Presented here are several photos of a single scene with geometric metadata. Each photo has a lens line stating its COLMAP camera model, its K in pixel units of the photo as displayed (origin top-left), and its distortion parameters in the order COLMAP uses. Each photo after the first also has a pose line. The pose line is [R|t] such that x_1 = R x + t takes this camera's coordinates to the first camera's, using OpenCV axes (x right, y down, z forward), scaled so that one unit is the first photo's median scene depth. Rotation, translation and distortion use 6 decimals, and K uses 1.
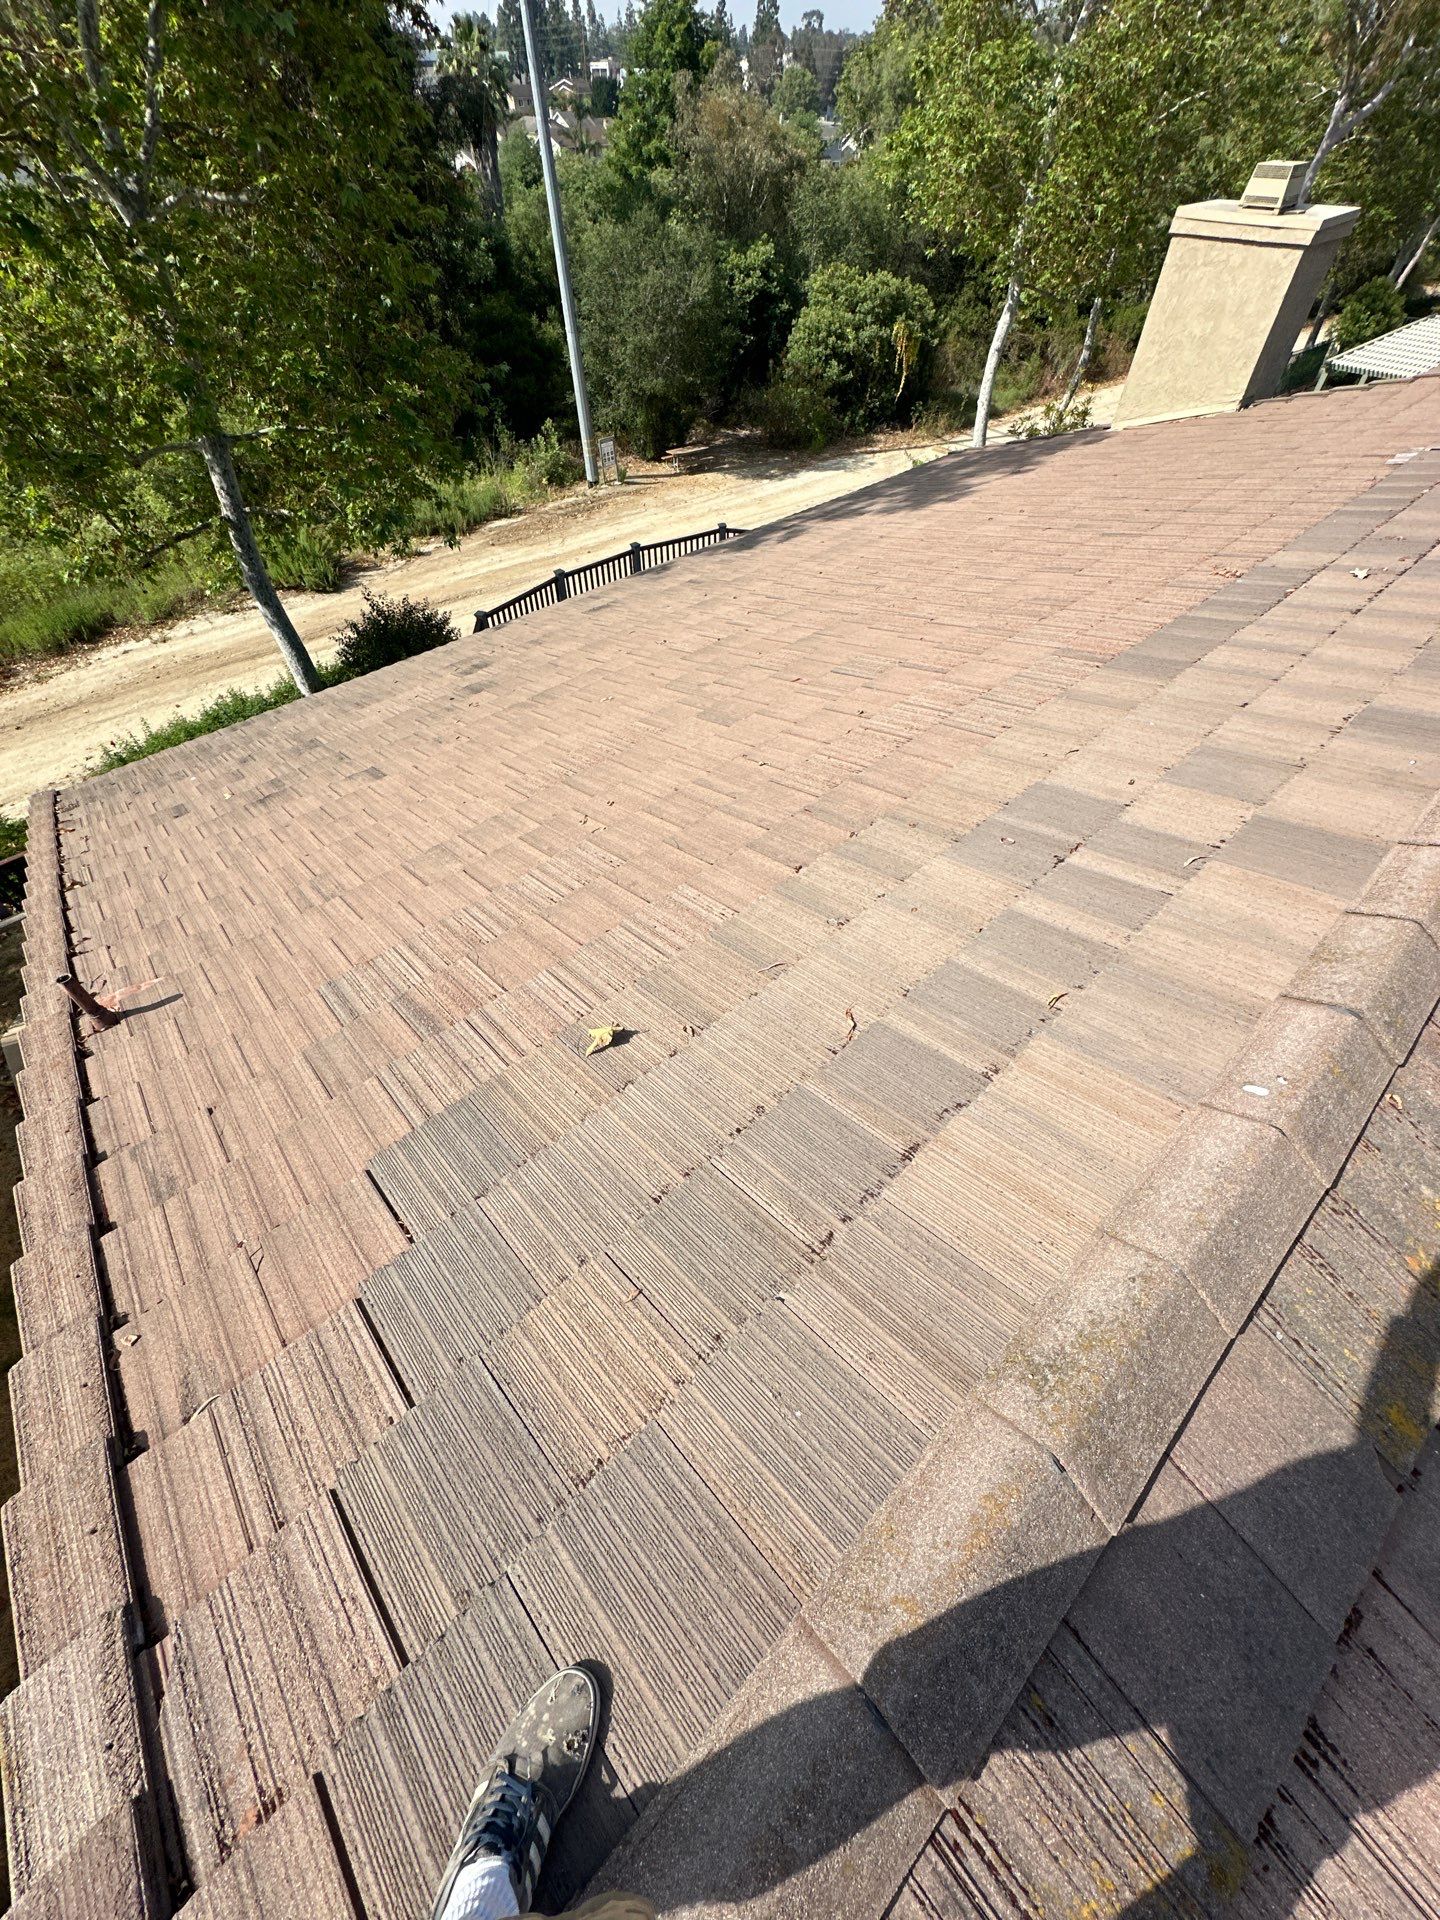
lens RADIAL K [[778.6, 0, 720.0], [0, 778.6, 960.0], [0, 0, 1]] dist [-0.002530, 0.000058]
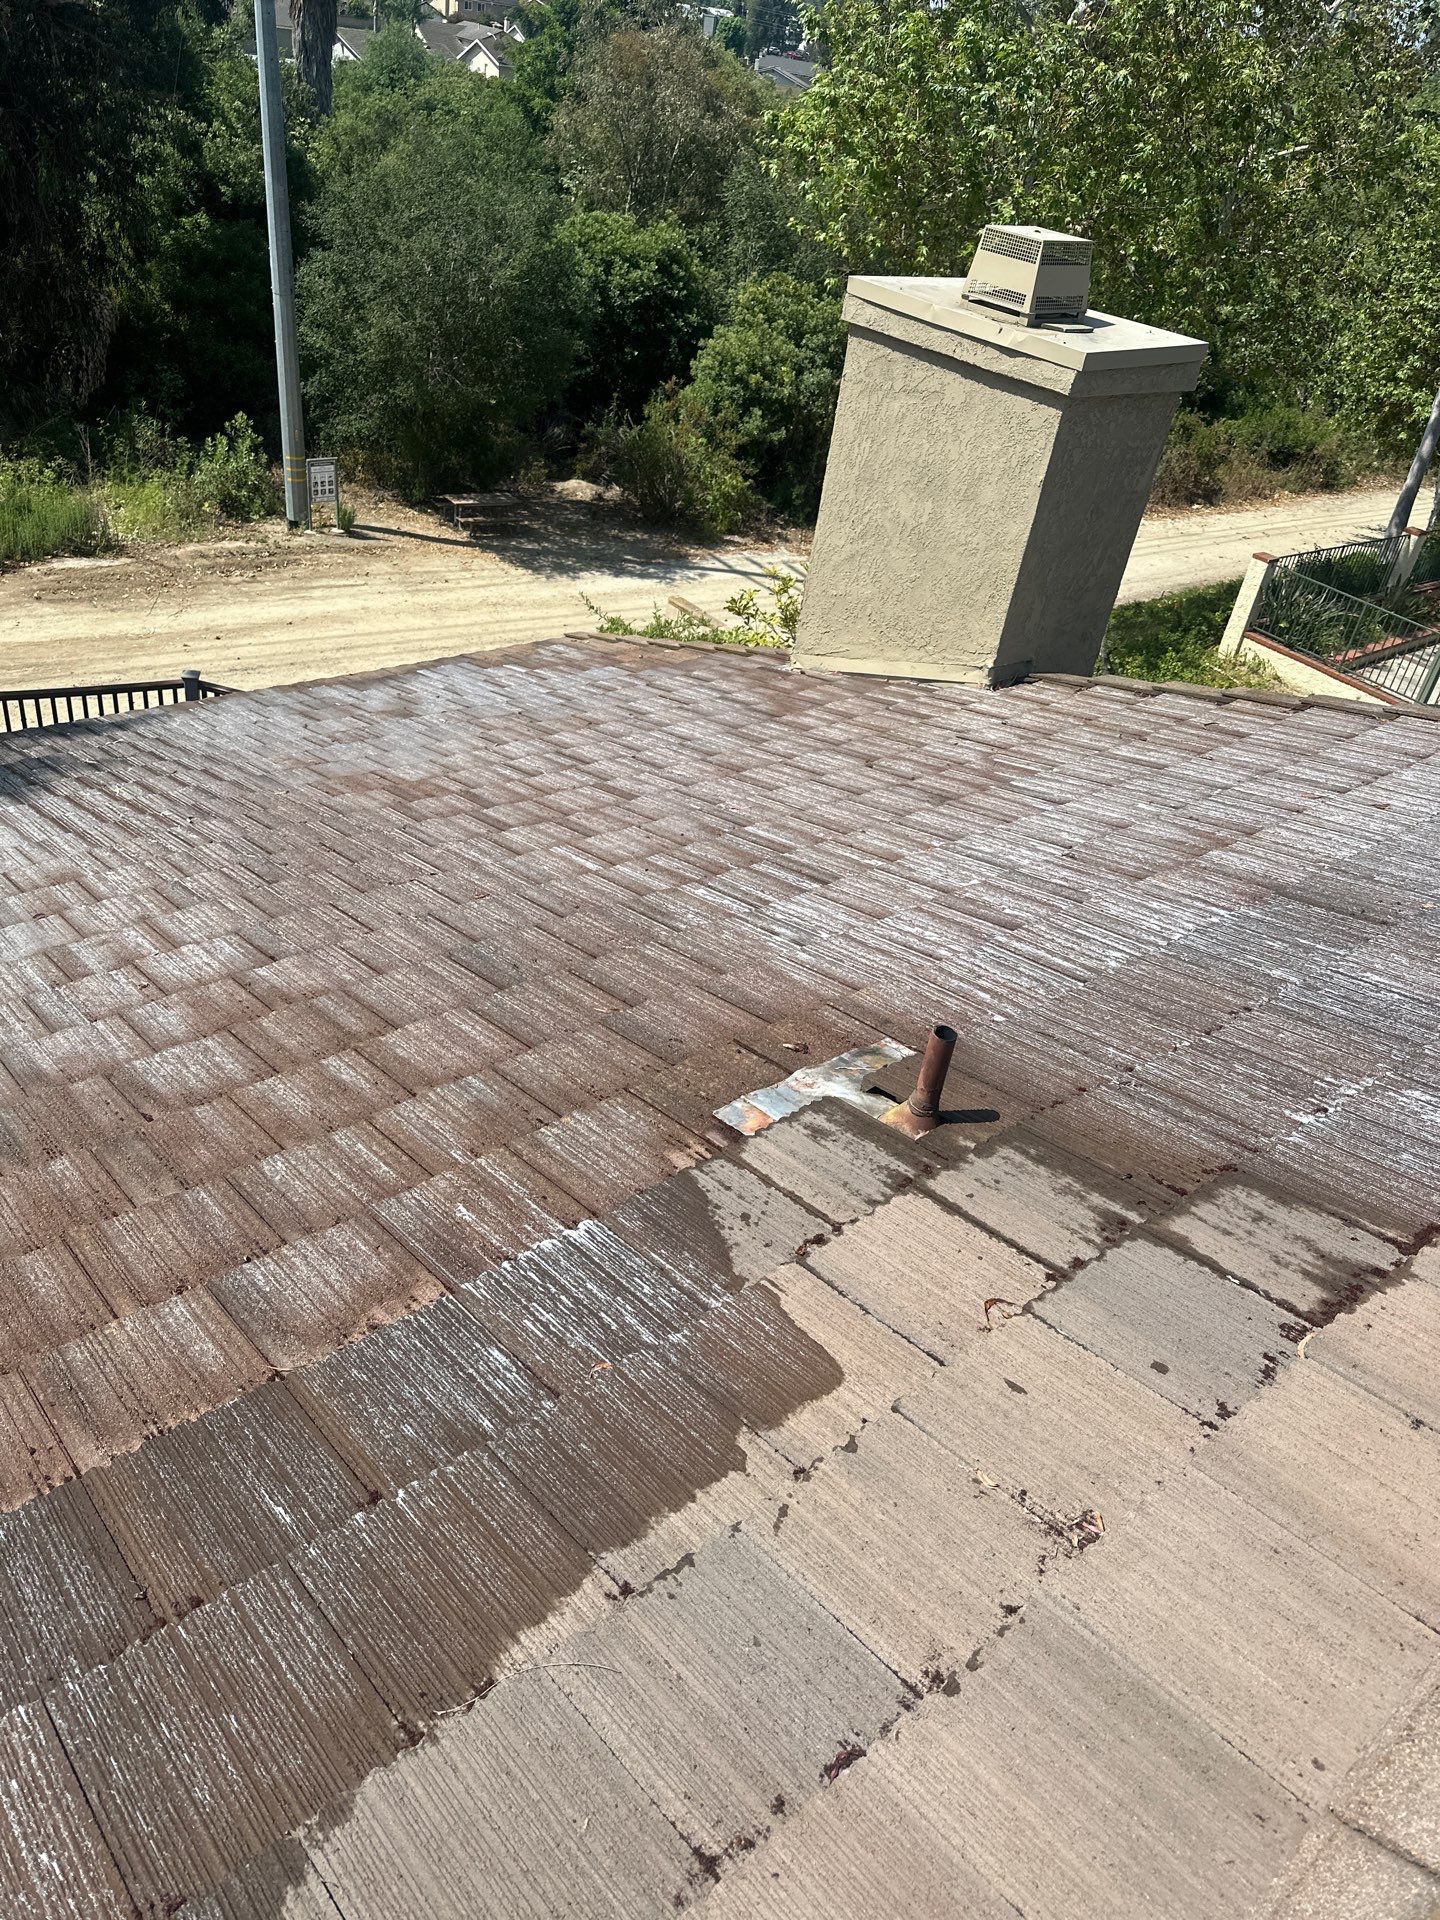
lens RADIAL K [[1347.4, 0, 717.0], [0, 1347.4, 972.0], [0, 0, 1]] dist [0.060257, -0.094549]
pose [[0.988265, 0.141690, 0.057064, 0.132509], [-0.123984, 0.962287, -0.242140, -0.091483], [-0.089221, 0.232224, 0.968562, 0.079594]]
